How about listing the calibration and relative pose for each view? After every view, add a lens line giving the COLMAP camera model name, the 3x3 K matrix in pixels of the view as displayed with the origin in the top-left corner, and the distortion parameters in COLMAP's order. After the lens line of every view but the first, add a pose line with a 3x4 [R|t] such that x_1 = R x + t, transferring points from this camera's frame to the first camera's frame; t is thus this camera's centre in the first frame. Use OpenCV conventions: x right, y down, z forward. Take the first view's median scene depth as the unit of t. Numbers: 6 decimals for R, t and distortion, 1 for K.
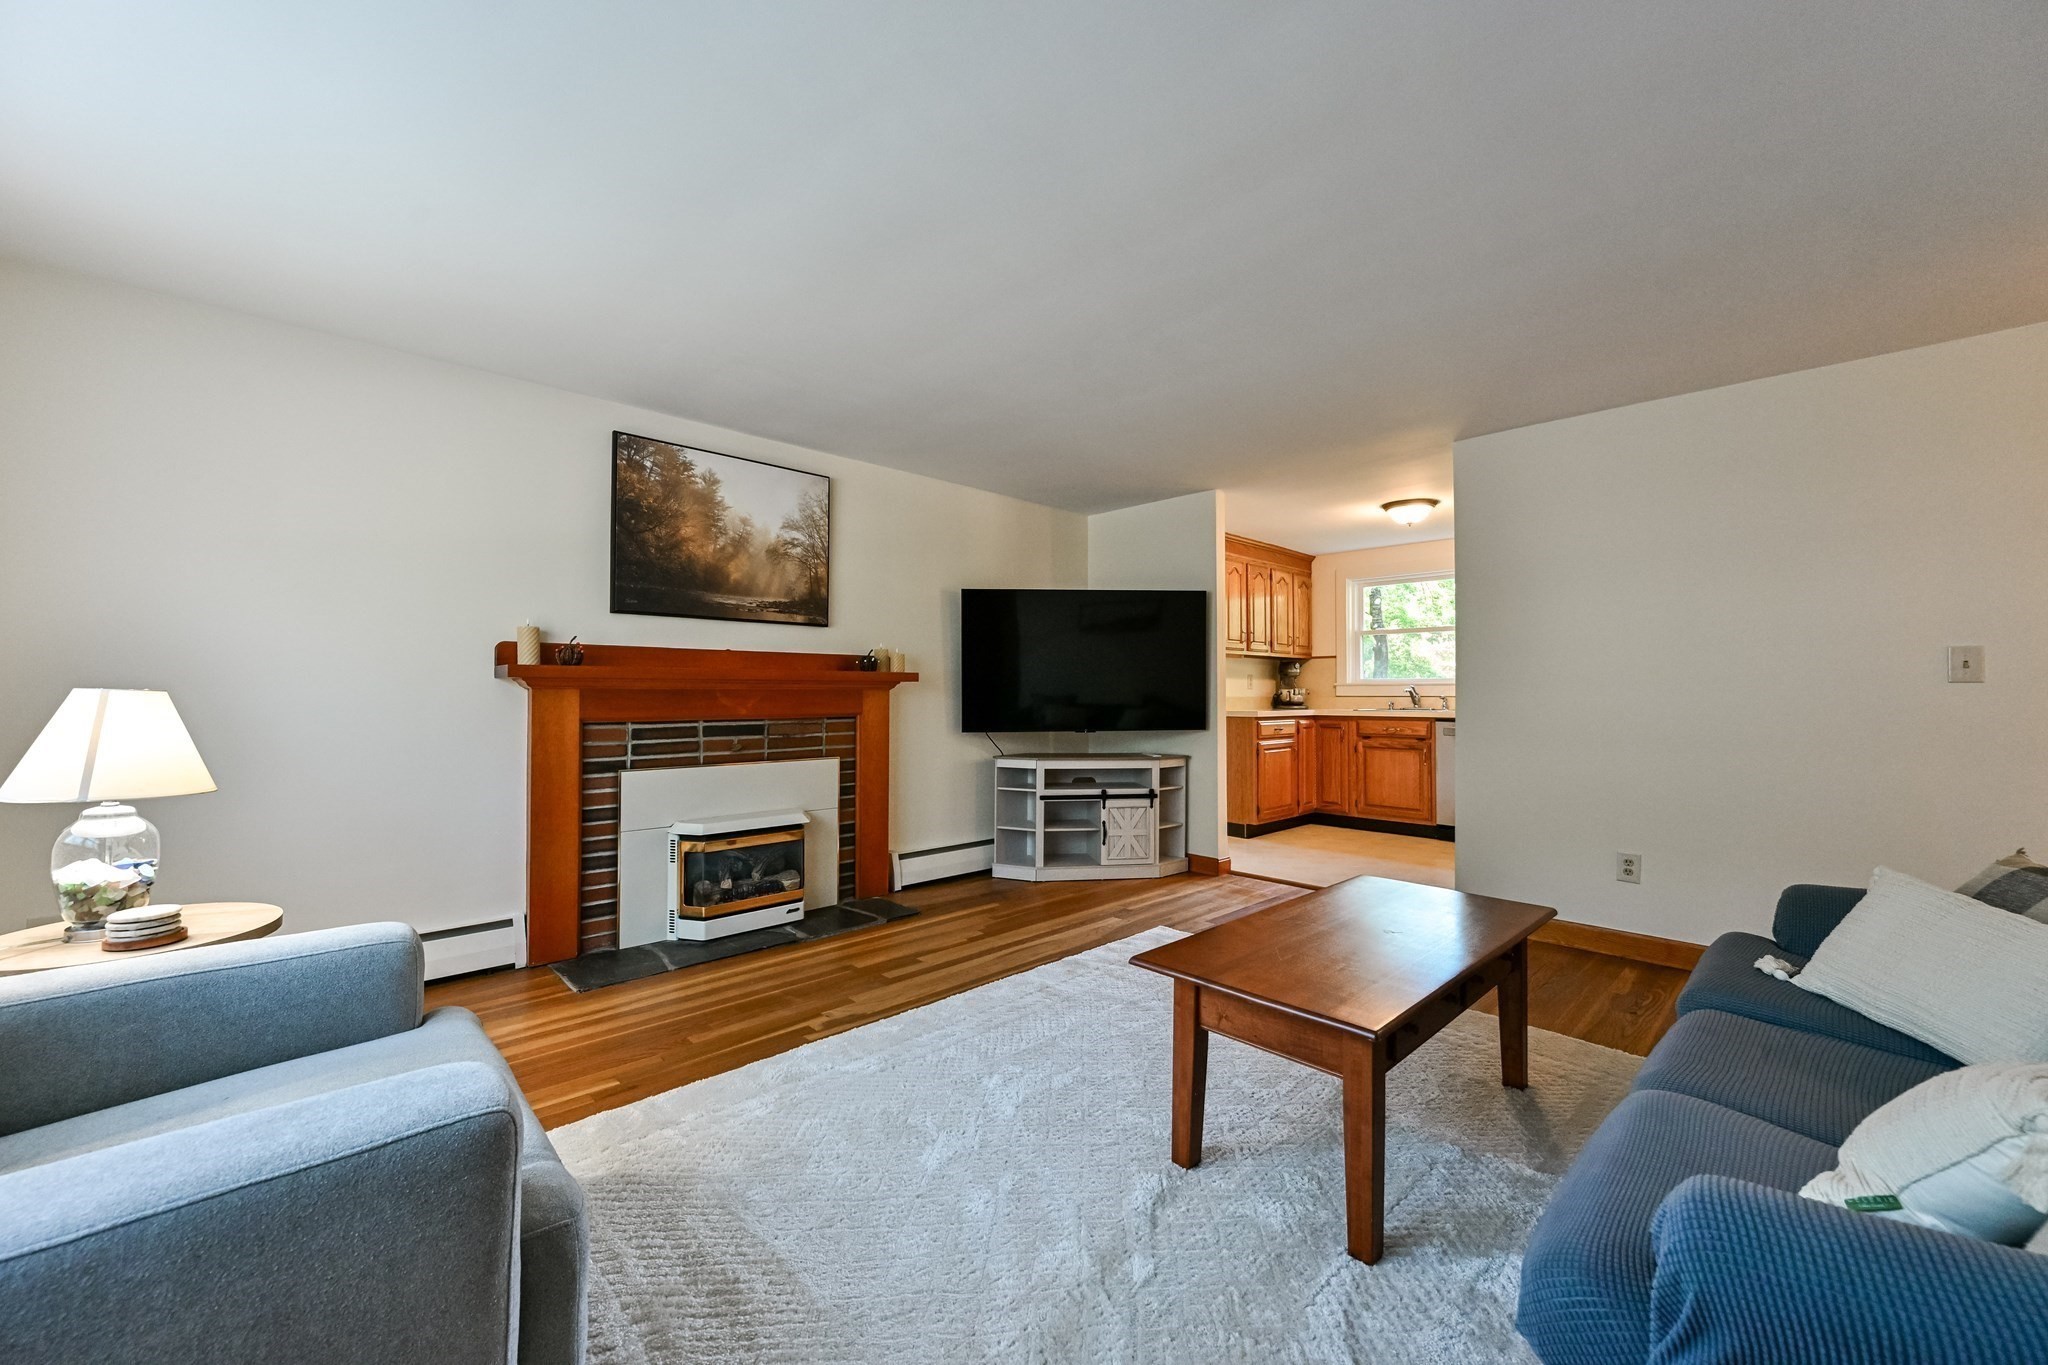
lens RADIAL K [[805.3, 0, 1025.4], [0, 805.3, 685.0], [0, 0, 1]] dist [0.005938, 0.000098]
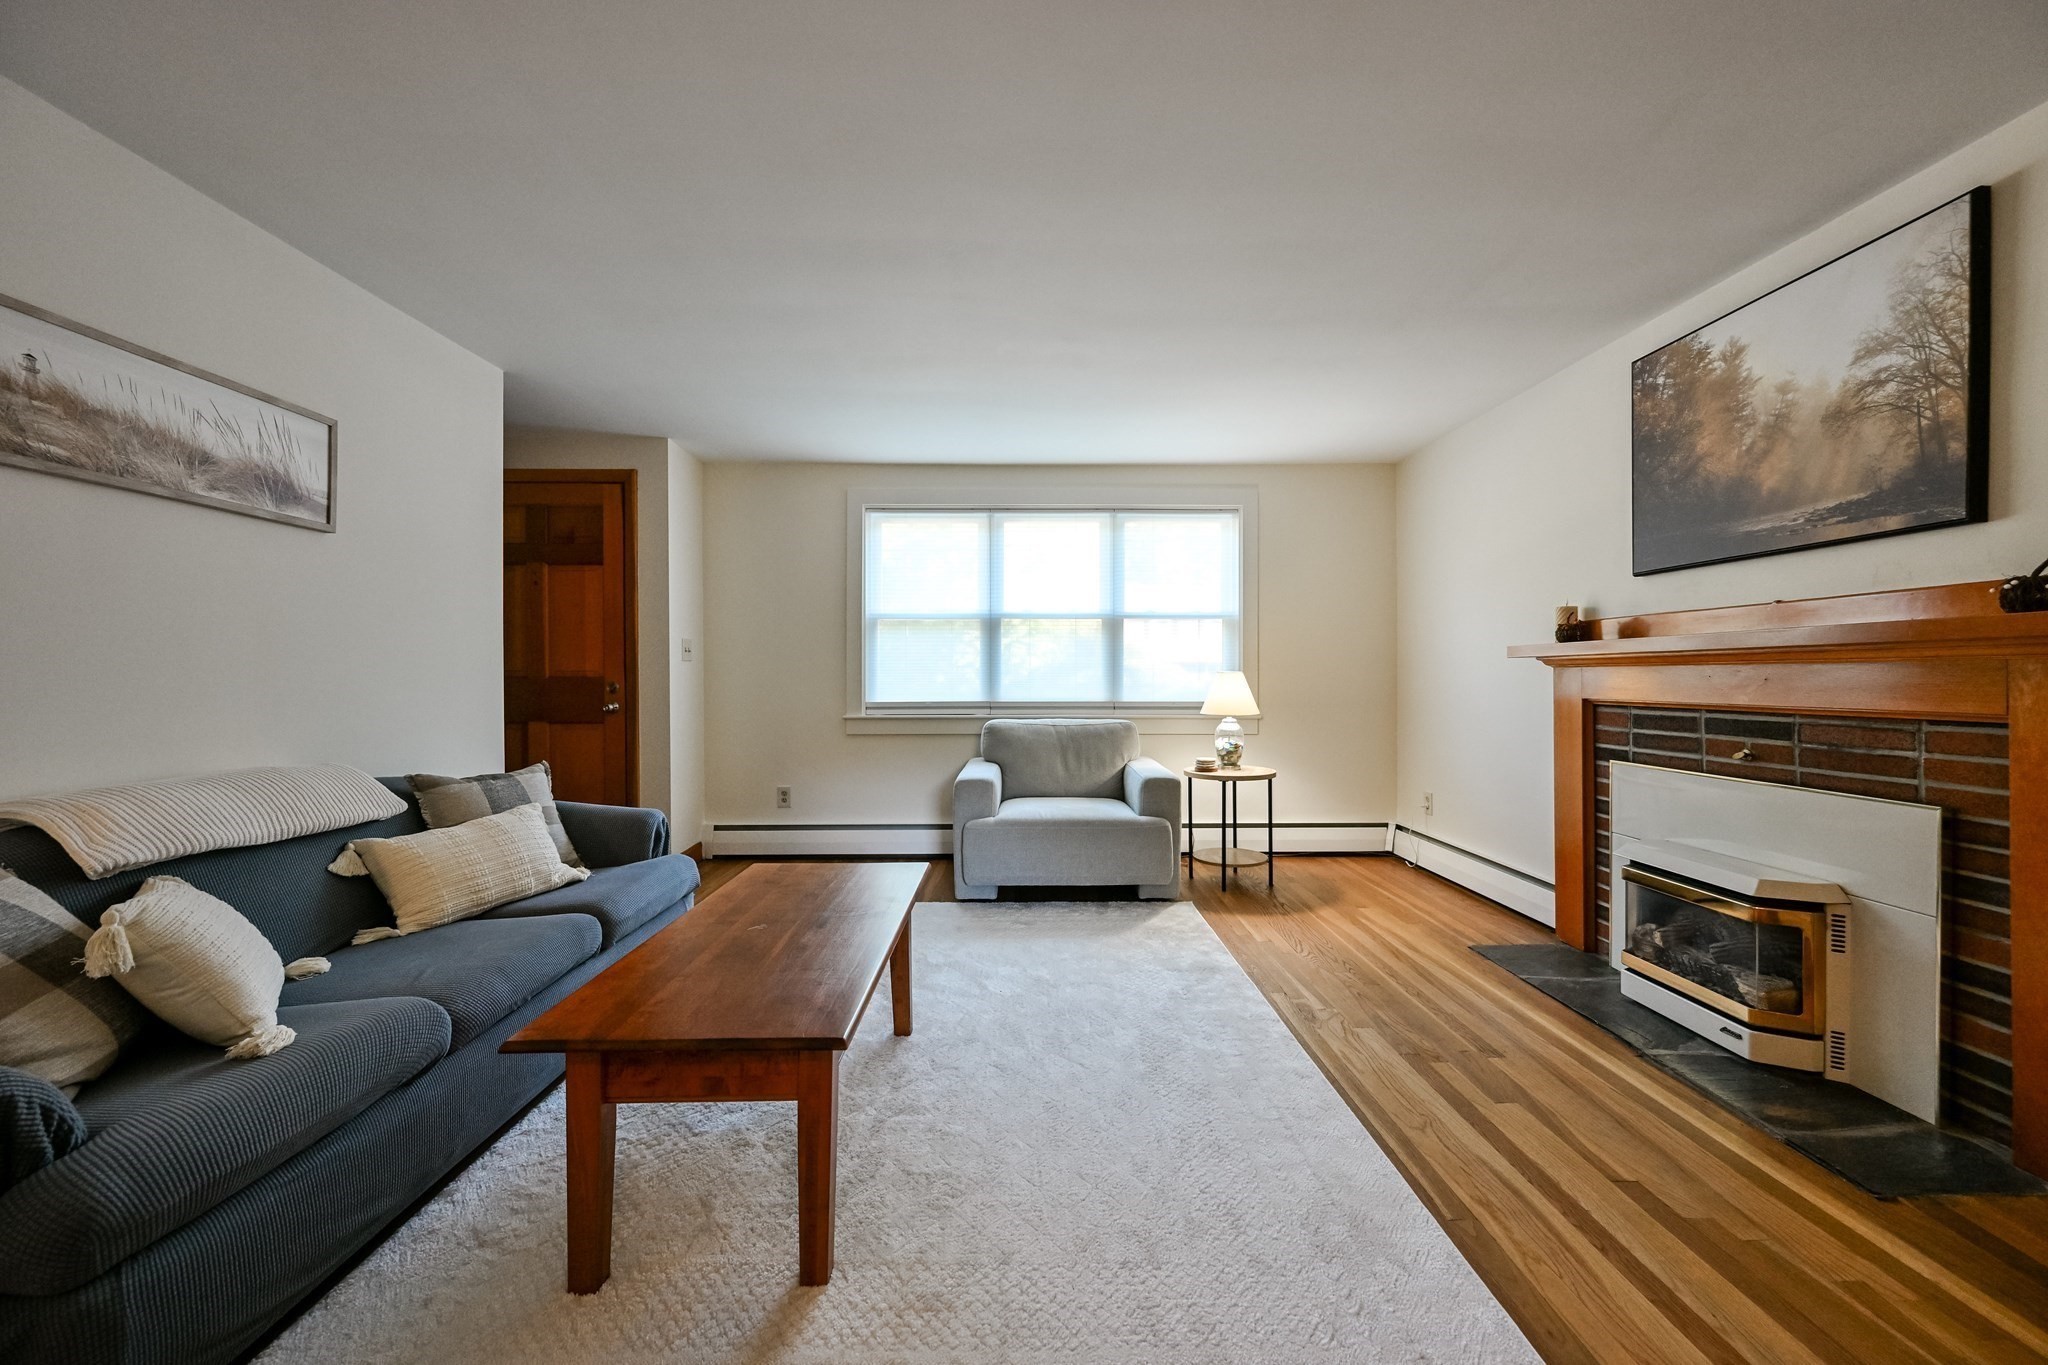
lens RADIAL K [[805.3, 0, 1025.4], [0, 805.3, 685.0], [0, 0, 1]] dist [0.005938, 0.000098]
pose [[-0.689620, 0.007322, -0.724135, 0.506448], [0.007915, 0.999965, 0.002572, 0.015774], [0.724128, -0.003958, -0.689654, 1.035527]]
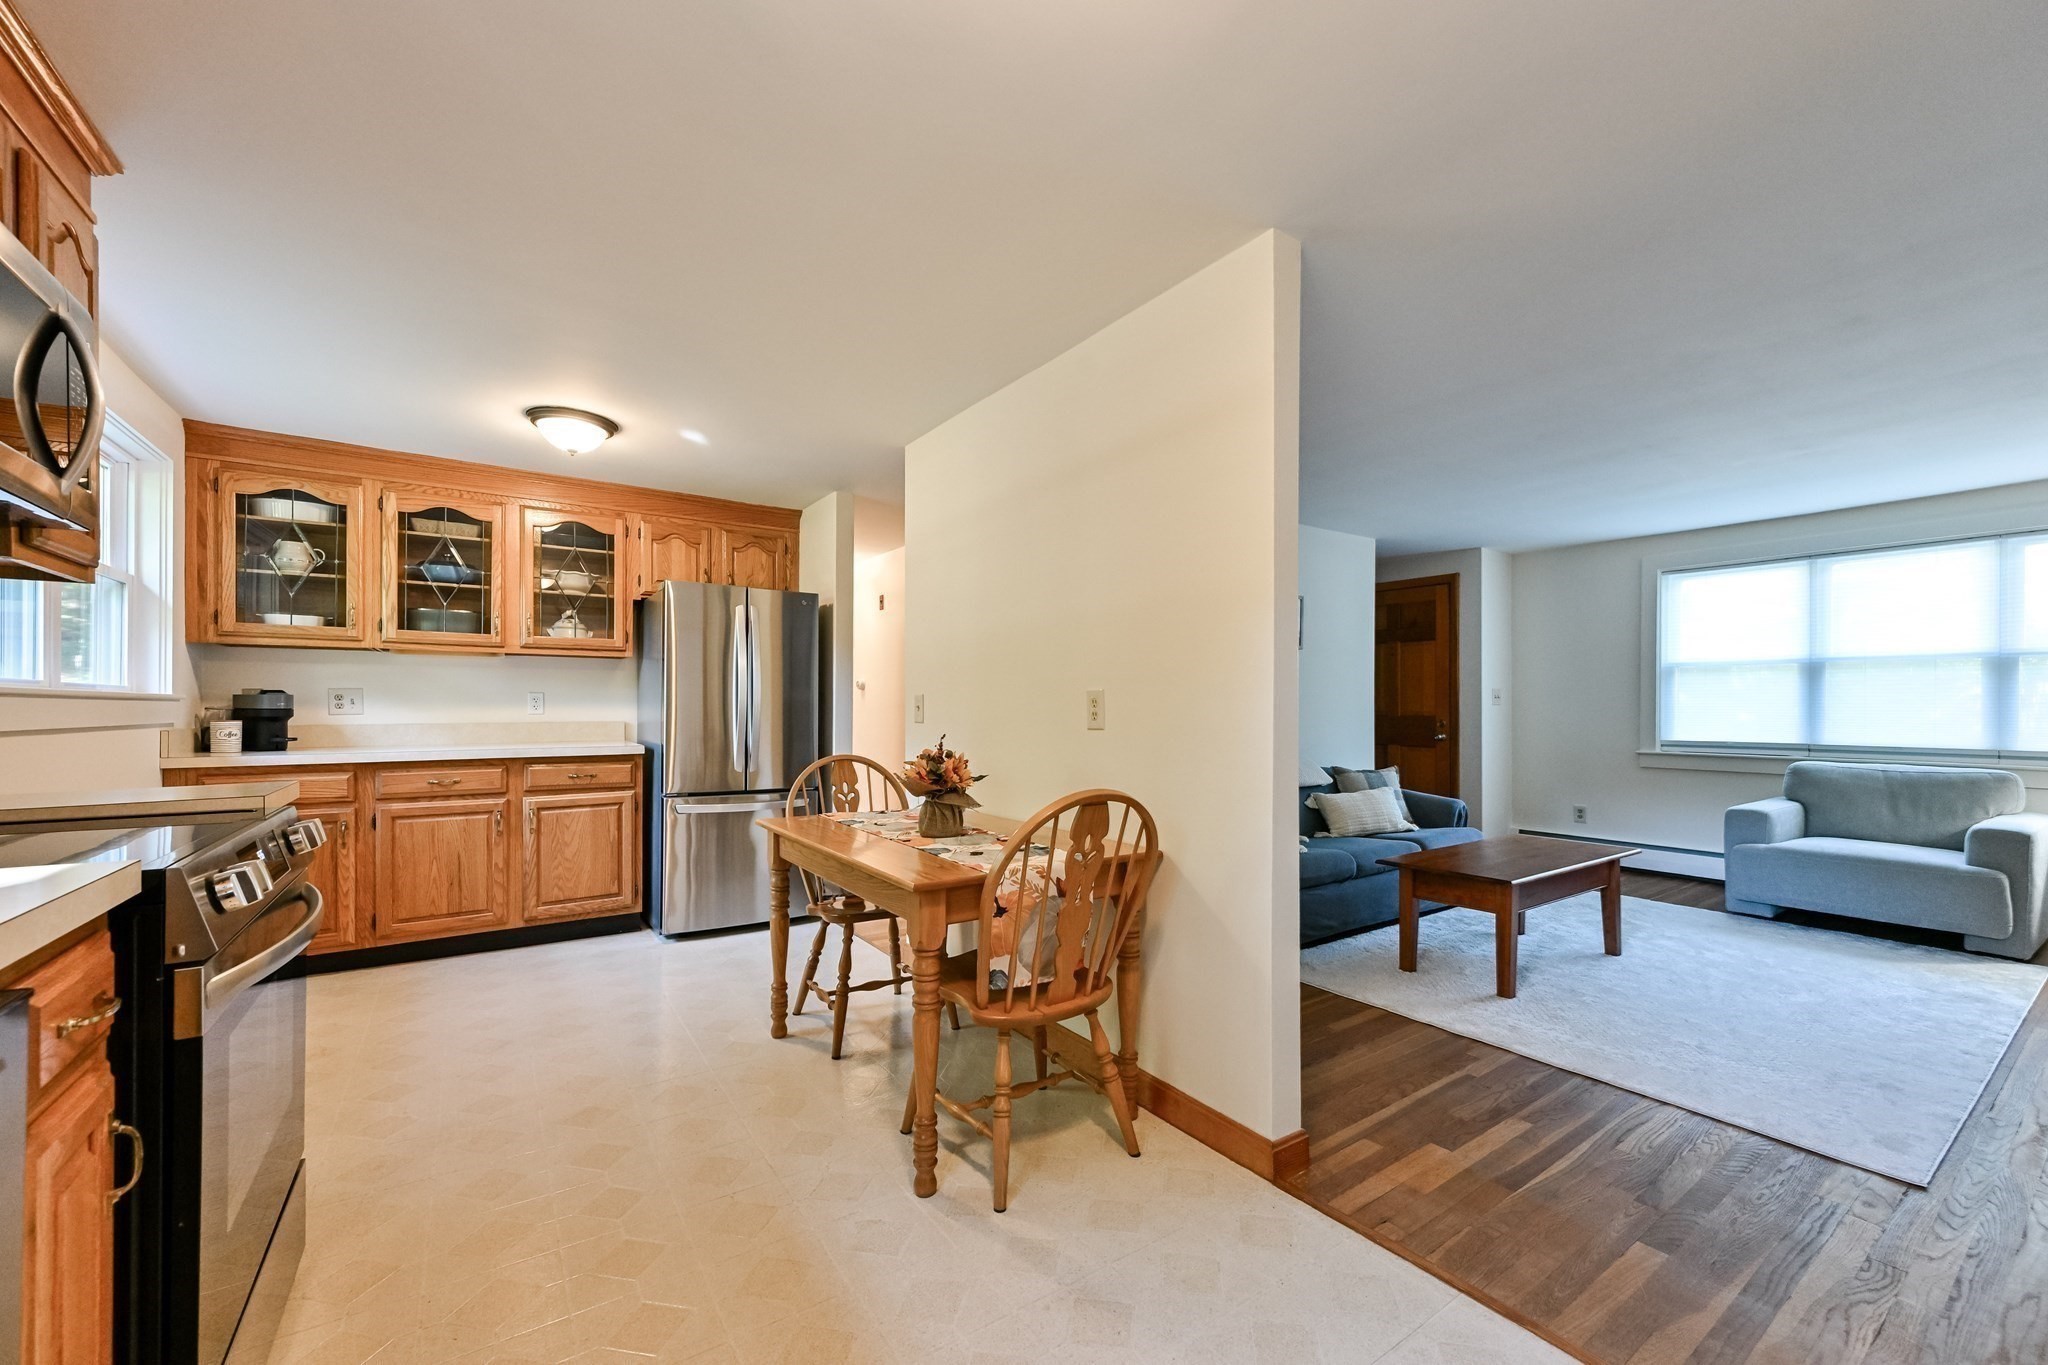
lens RADIAL K [[790.6, 0, 1026.7], [0, 790.6, 697.6], [0, 0, 1]] dist [-0.000439, -0.000166]
pose [[-0.984698, -0.001913, 0.174259, 0.641455], [-0.005569, 0.999774, -0.020492, 0.003286], [-0.174180, -0.021149, -0.984487, 1.574230]]
